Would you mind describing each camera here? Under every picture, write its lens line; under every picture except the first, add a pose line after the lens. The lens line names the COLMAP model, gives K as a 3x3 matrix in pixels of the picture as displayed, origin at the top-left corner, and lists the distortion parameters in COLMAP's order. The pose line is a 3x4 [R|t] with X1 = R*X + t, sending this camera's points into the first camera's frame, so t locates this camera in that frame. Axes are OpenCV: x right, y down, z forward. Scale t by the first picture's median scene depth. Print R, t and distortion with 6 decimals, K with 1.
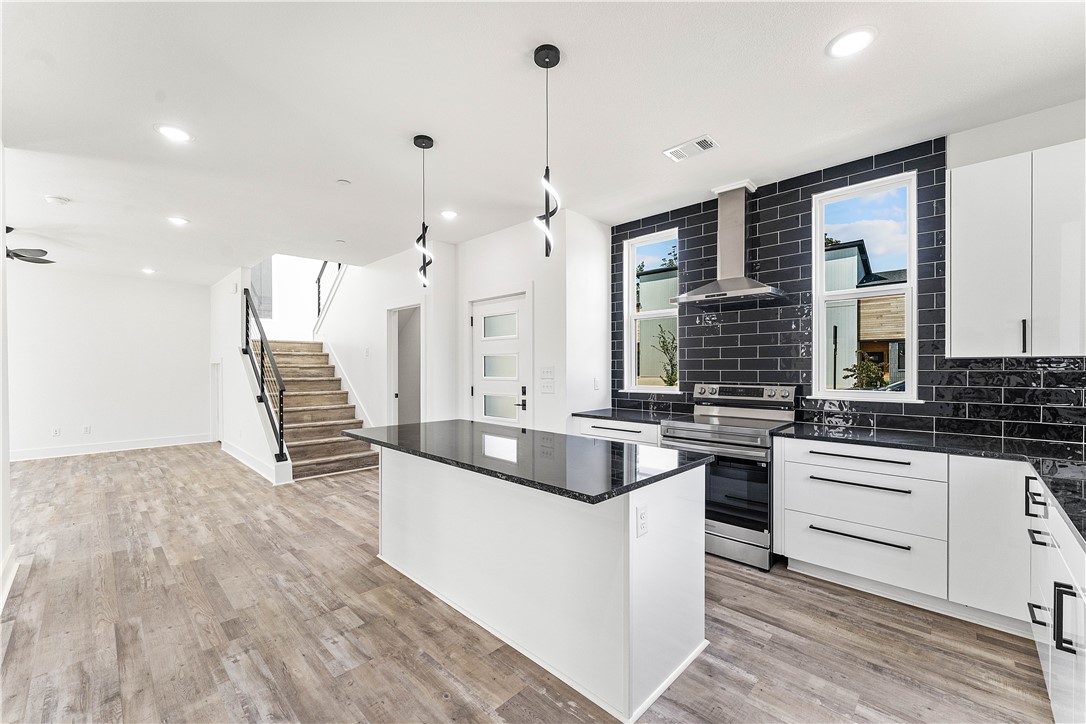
lens RADIAL K [[440.5, 0, 532.8], [0, 440.5, 370.6], [0, 0, 1]] dist [-0.005565, 0.001806]
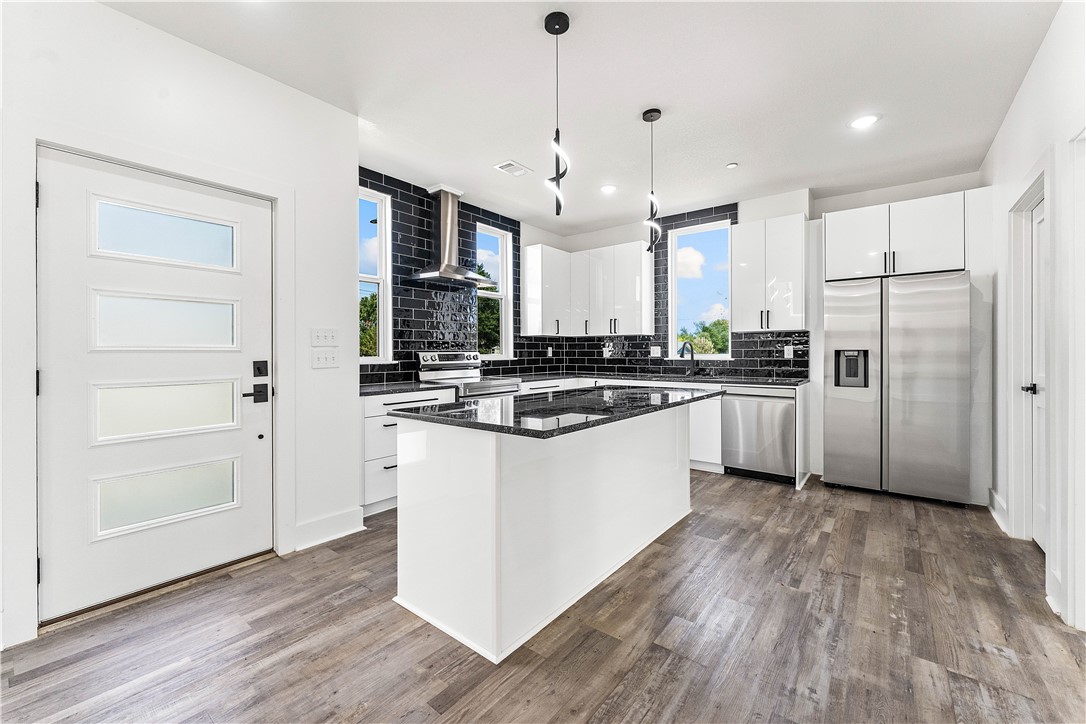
lens RADIAL K [[440.5, 0, 544.0], [0, 440.5, 352.0], [0, 0, 1]] dist [-0.005565, 0.001806]
pose [[-0.115881, 0.003191, 0.993258, -0.853131], [0.011782, 0.999929, -0.001838, 0.040939], [-0.993193, 0.011489, -0.115910, 0.952953]]
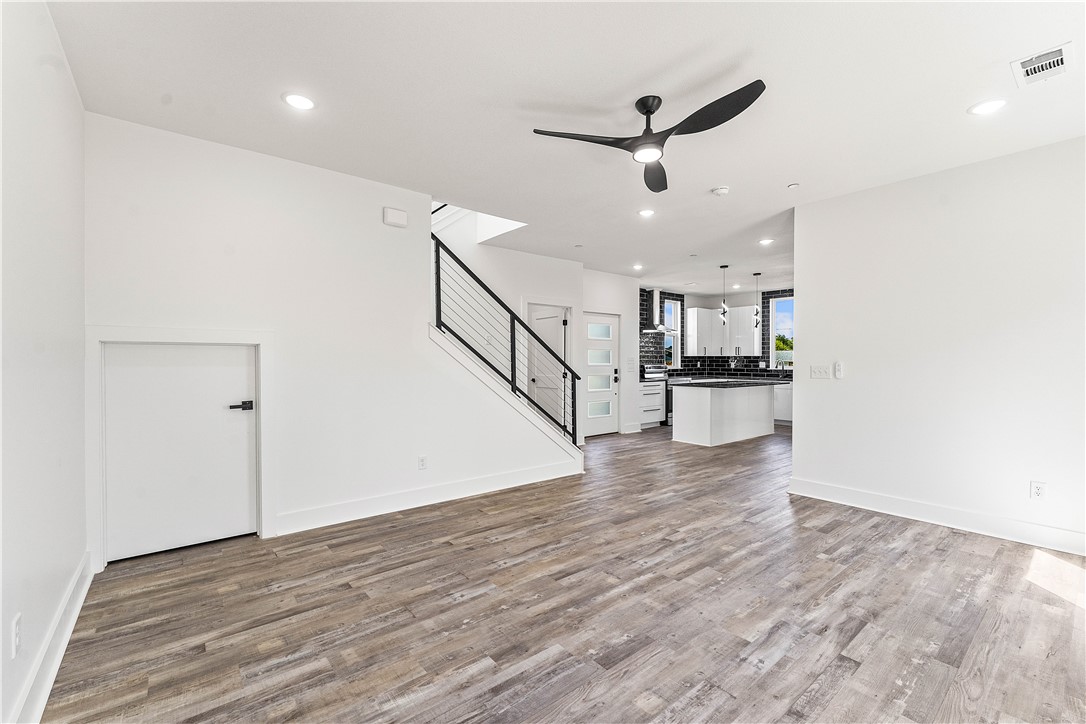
lens RADIAL K [[457.1, 0, 544.5], [0, 457.1, 364.0], [0, 0, 1]] dist [-0.001959, 0.000405]
pose [[0.108191, -0.006566, 0.994108, -2.484996], [0.007616, 0.999954, 0.005776, 0.006539], [-0.994101, 0.006946, 0.108236, 1.473544]]
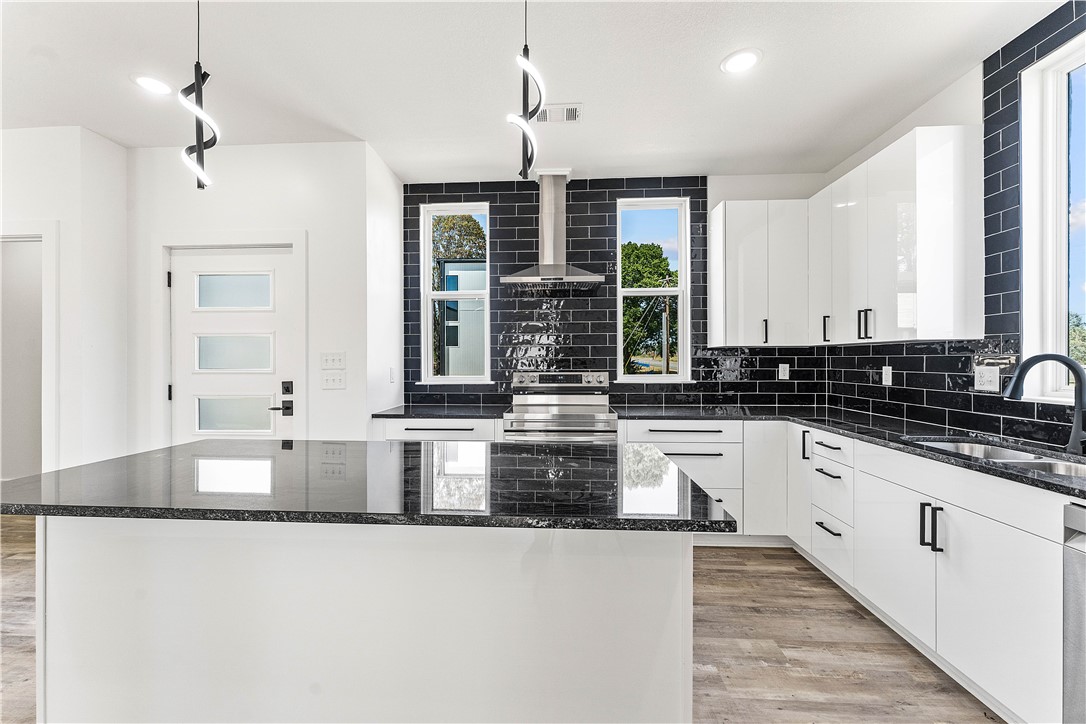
lens RADIAL K [[440.5, 0, 539.5], [0, 440.5, 364.4], [0, 0, 1]] dist [-0.005565, 0.001806]
pose [[0.750581, -0.003952, 0.660767, -0.243354], [0.005362, 0.999986, -0.000110, 0.016127], [-0.660757, 0.003626, 0.750591, 0.300163]]
